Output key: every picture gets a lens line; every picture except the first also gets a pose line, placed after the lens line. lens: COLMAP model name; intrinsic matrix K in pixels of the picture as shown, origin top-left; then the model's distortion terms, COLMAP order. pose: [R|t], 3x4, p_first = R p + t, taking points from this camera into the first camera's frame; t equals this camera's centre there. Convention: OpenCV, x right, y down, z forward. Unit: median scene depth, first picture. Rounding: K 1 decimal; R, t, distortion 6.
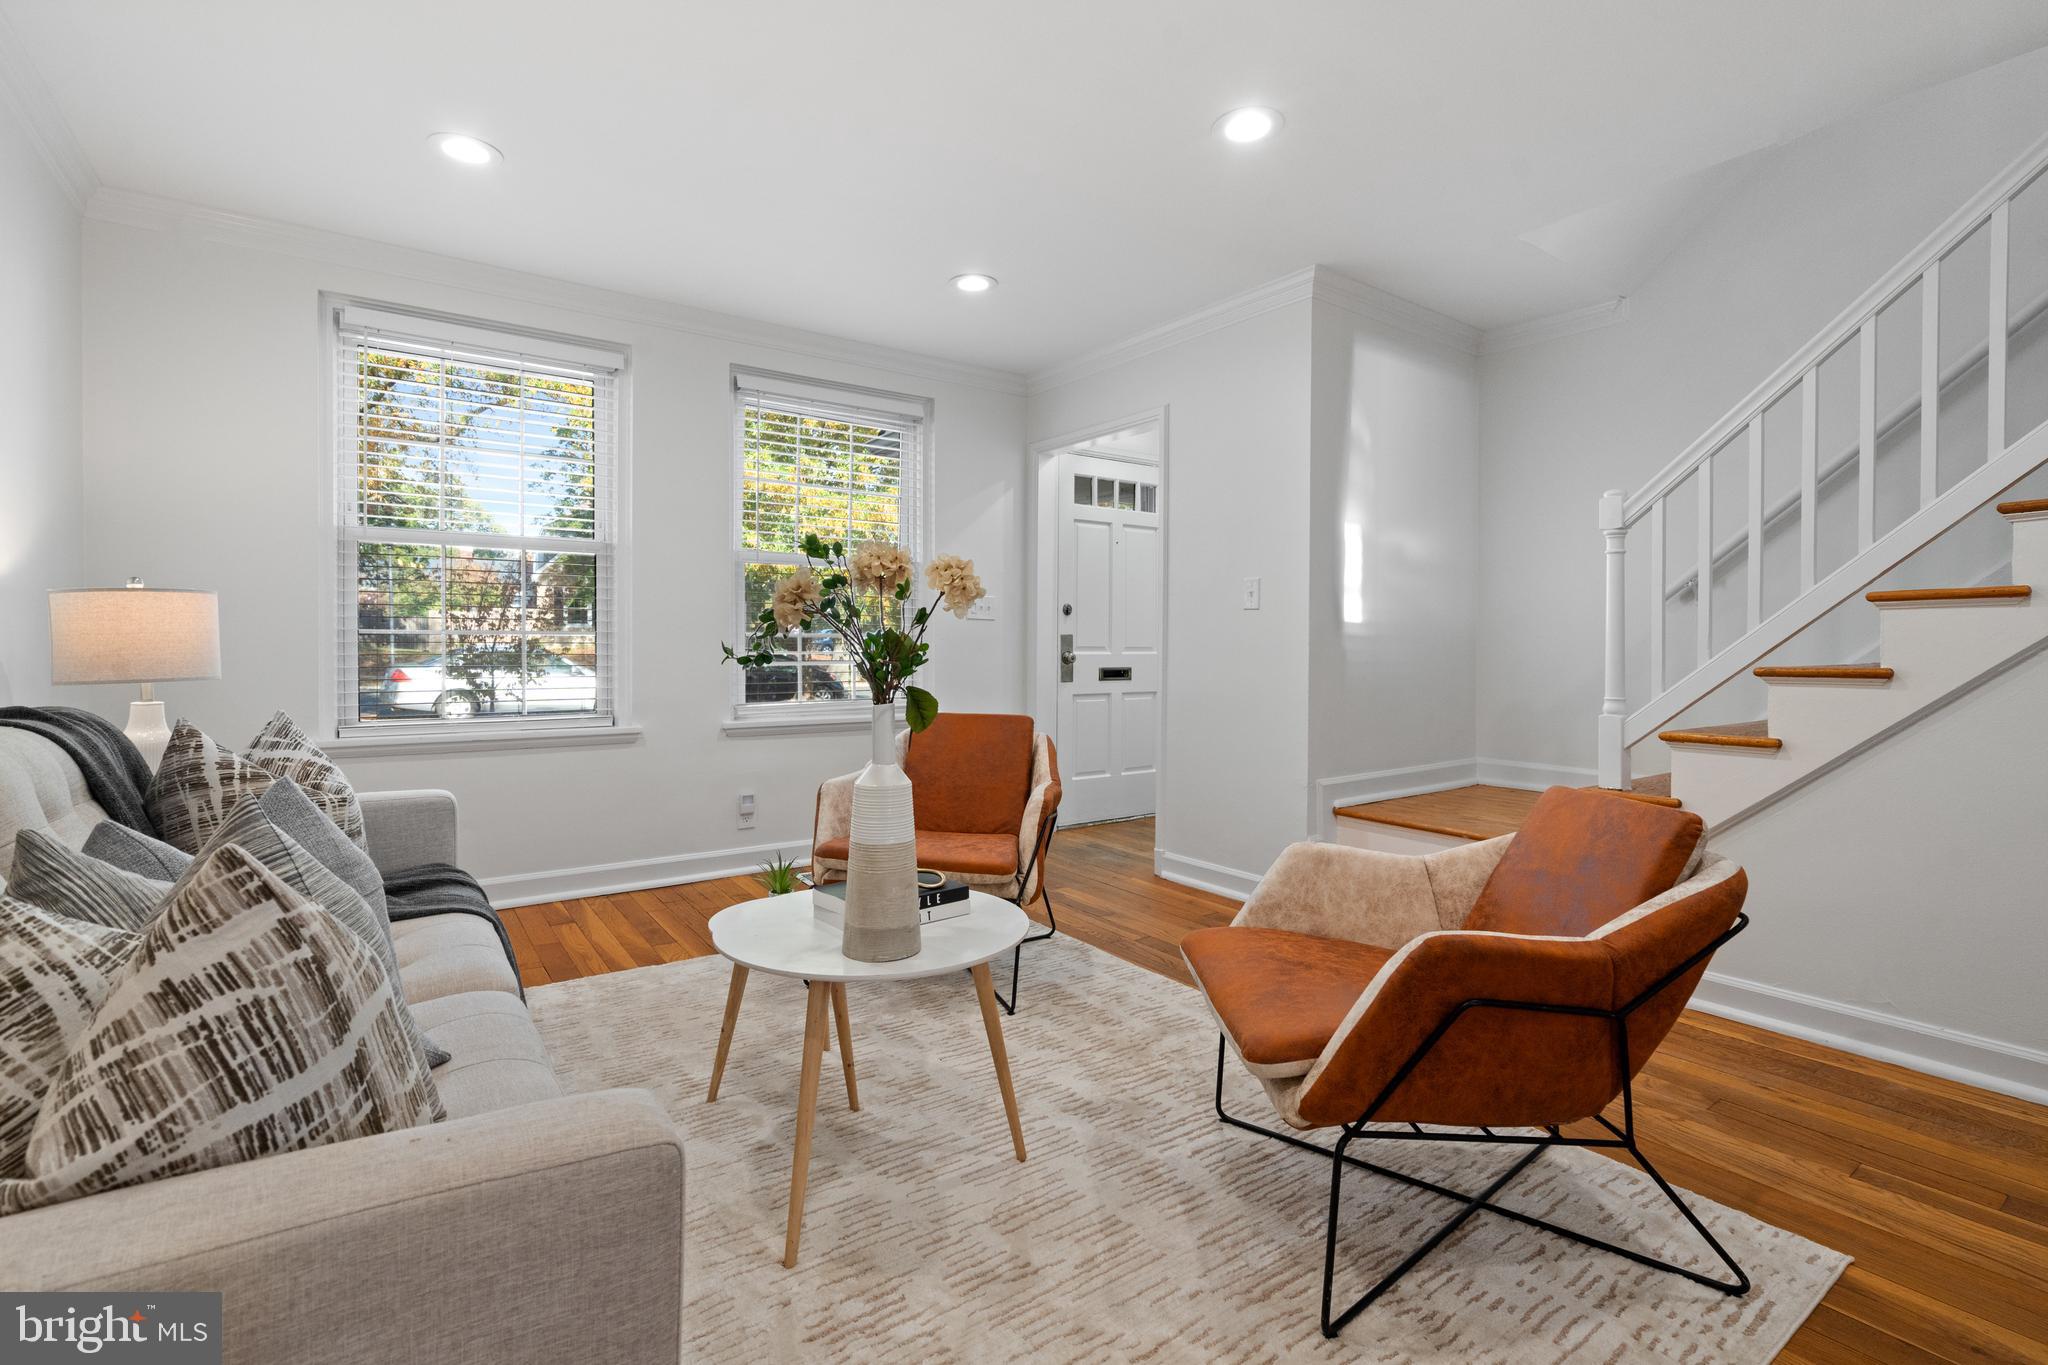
lens RADIAL K [[932.4, 0, 1019.7], [0, 932.4, 643.4], [0, 0, 1]] dist [-0.007828, 0.003622]
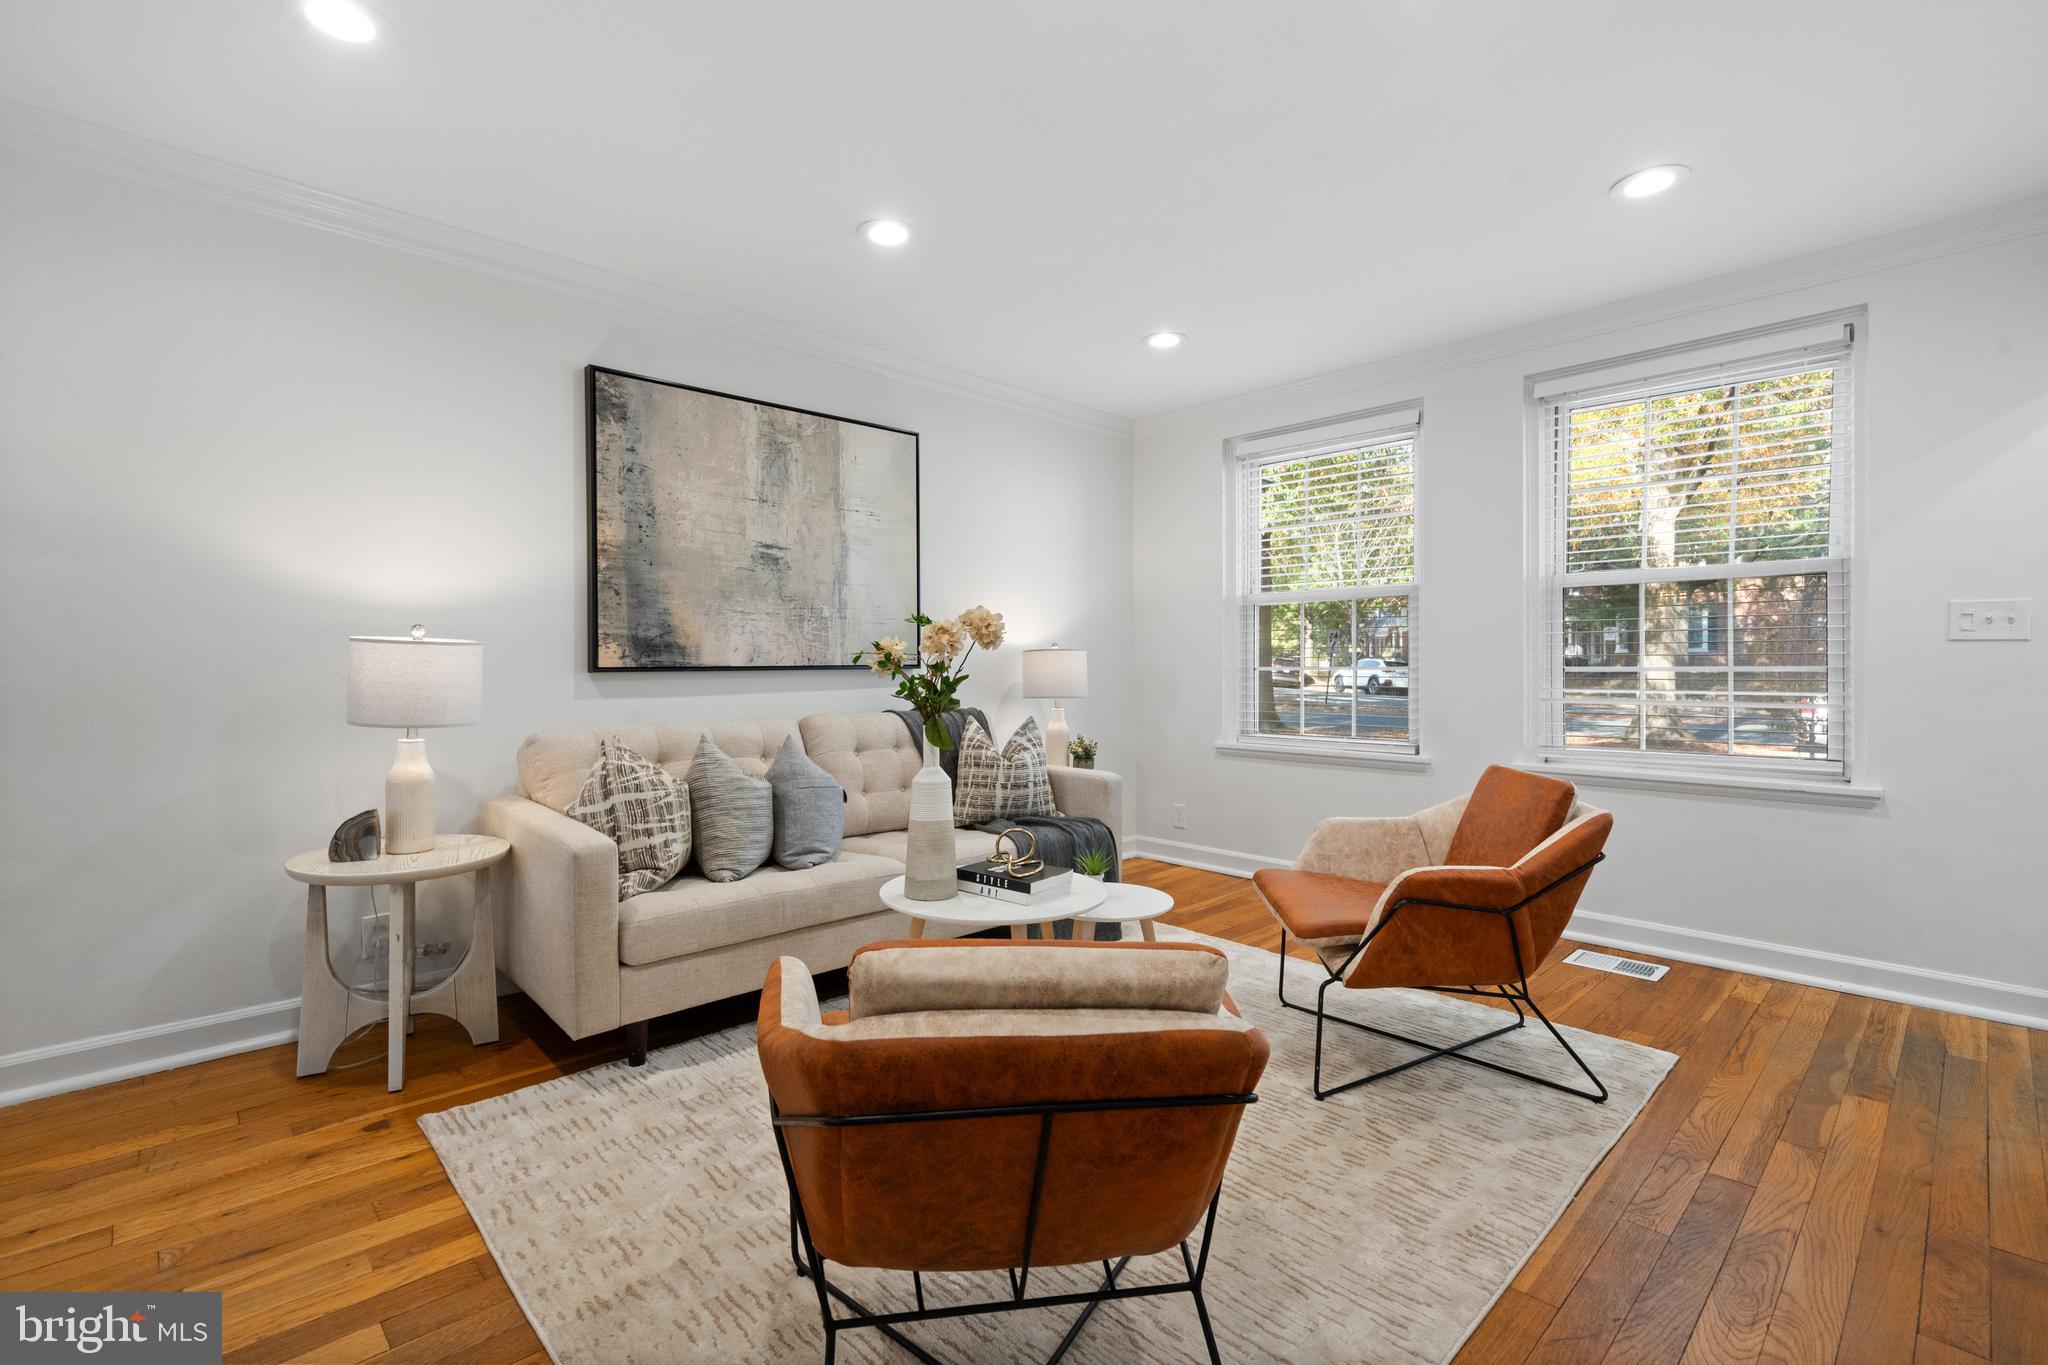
lens RADIAL K [[932.4, 0, 1028.9], [0, 932.4, 668.5], [0, 0, 1]] dist [-0.007828, 0.003622]
pose [[0.142608, -0.002649, -0.989776, 0.783554], [0.001369, 0.999996, -0.002479, -0.012470], [0.989778, -0.001002, 0.142611, 0.560442]]
